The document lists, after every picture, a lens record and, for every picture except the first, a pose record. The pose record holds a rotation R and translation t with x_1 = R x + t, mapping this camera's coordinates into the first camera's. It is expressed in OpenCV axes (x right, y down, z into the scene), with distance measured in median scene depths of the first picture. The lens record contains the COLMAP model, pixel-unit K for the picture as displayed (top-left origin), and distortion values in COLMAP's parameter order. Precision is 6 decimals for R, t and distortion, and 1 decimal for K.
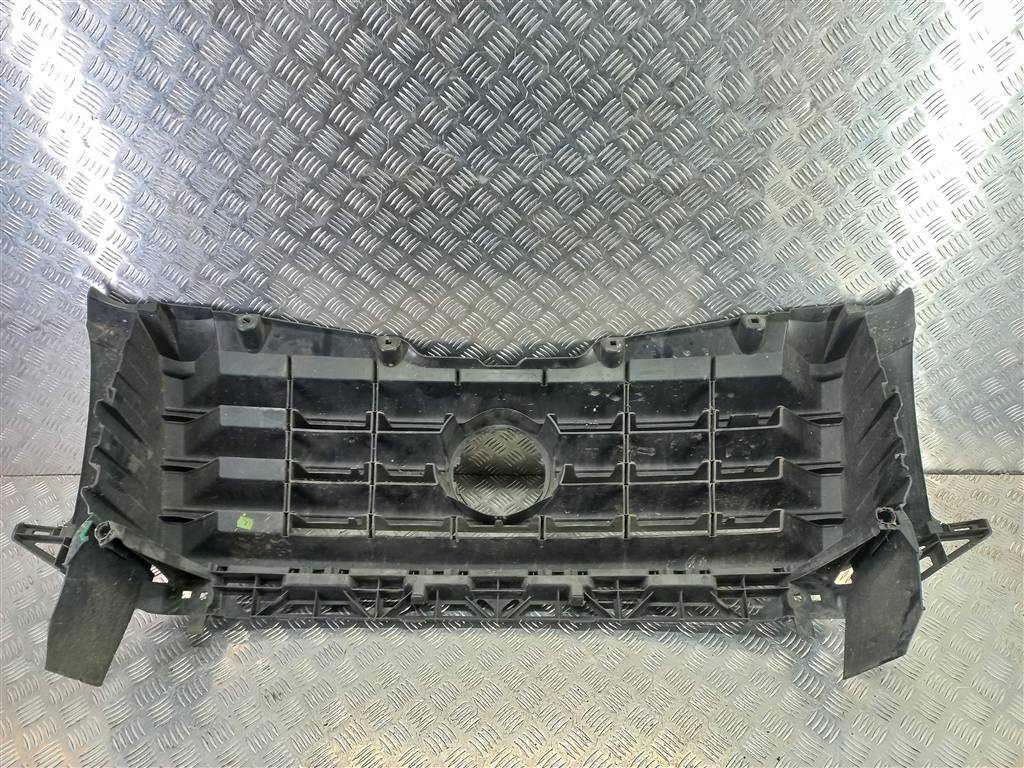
lens RADIAL K [[779.9, 0, 511.0], [0, 779.9, 377.1], [0, 0, 1]] dist [0.064568, 0.006451]
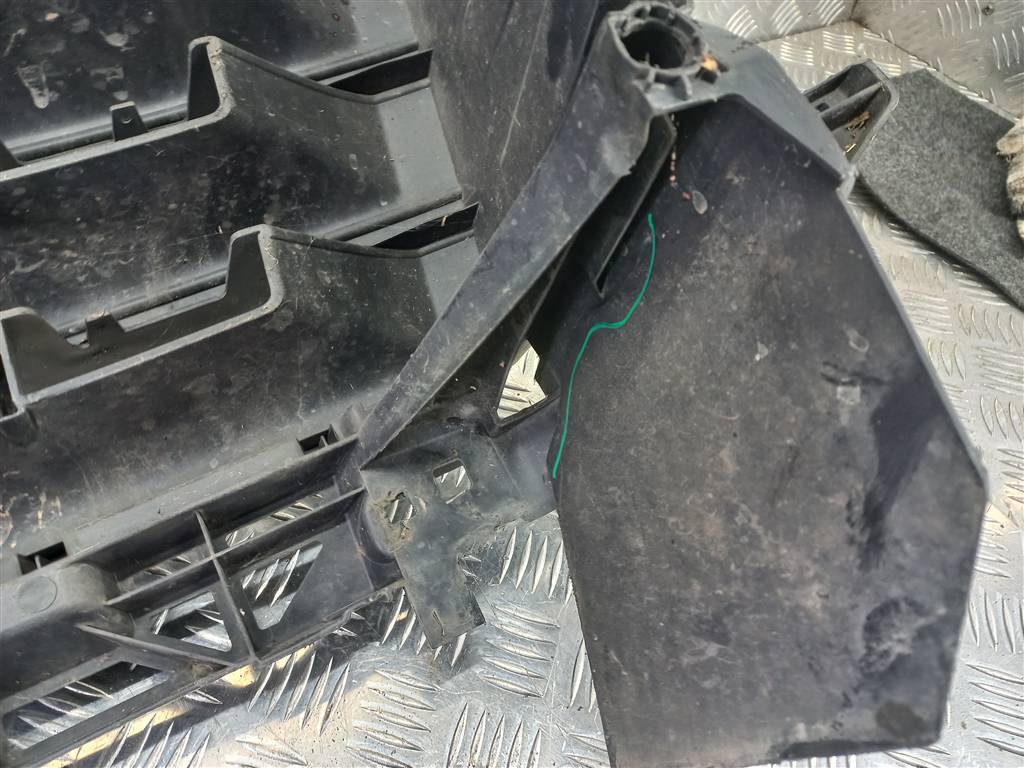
lens RADIAL K [[779.9, 0, 511.0], [0, 779.9, 377.1], [0, 0, 1]] dist [0.064568, 0.006451]
pose [[0.859948, -0.337447, 0.382908, 0.305579], [0.240438, 0.929623, 0.279269, 0.165538], [-0.450199, -0.148092, 0.880562, 0.741671]]
